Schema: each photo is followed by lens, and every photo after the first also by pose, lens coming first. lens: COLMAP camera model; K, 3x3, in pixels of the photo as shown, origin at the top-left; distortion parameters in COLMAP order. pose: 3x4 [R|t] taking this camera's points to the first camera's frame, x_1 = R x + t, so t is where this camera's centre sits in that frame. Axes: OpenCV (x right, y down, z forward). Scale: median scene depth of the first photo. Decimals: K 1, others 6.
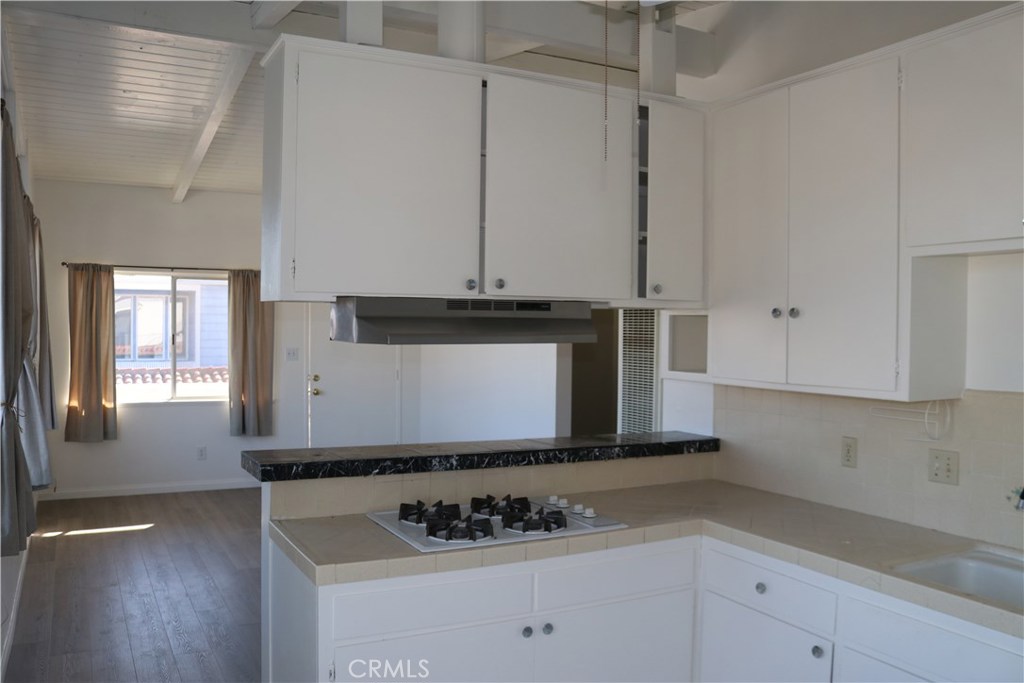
lens RADIAL K [[853.7, 0, 513.2], [0, 853.7, 352.5], [0, 0, 1]] dist [-0.155381, 0.129102]
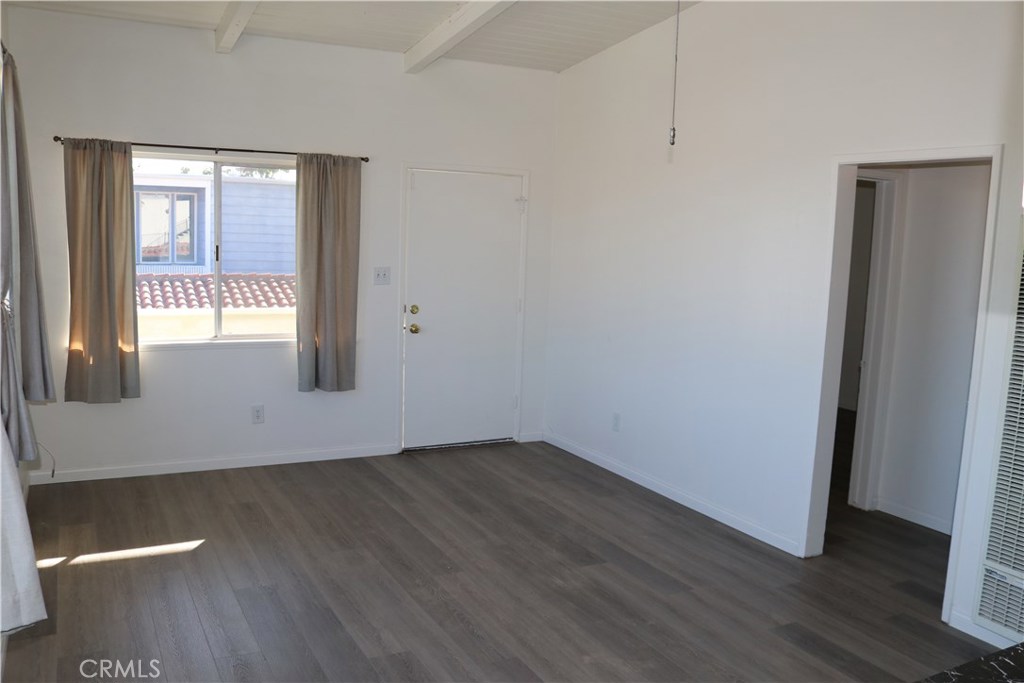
lens RADIAL K [[853.7, 0, 513.2], [0, 853.7, 352.5], [0, 0, 1]] dist [-0.155381, 0.129102]
pose [[0.999667, 0.025487, 0.004031, -0.333469], [-0.025776, 0.993551, 0.110414, -0.034642], [-0.001191, -0.110481, 0.993878, 0.612728]]
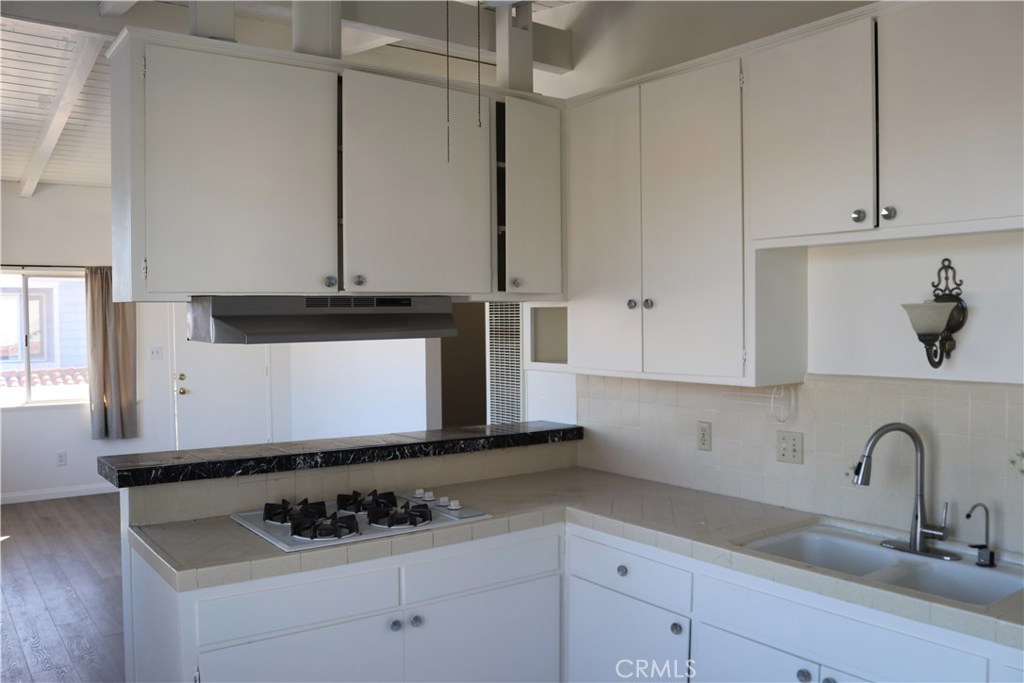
lens RADIAL K [[853.7, 0, 513.2], [0, 853.7, 352.5], [0, 0, 1]] dist [-0.155381, 0.129102]
pose [[0.989422, -0.024494, 0.142983, 0.015916], [0.022842, 0.999652, 0.013183, -0.004137], [-0.143256, -0.009777, 0.989637, -0.010942]]
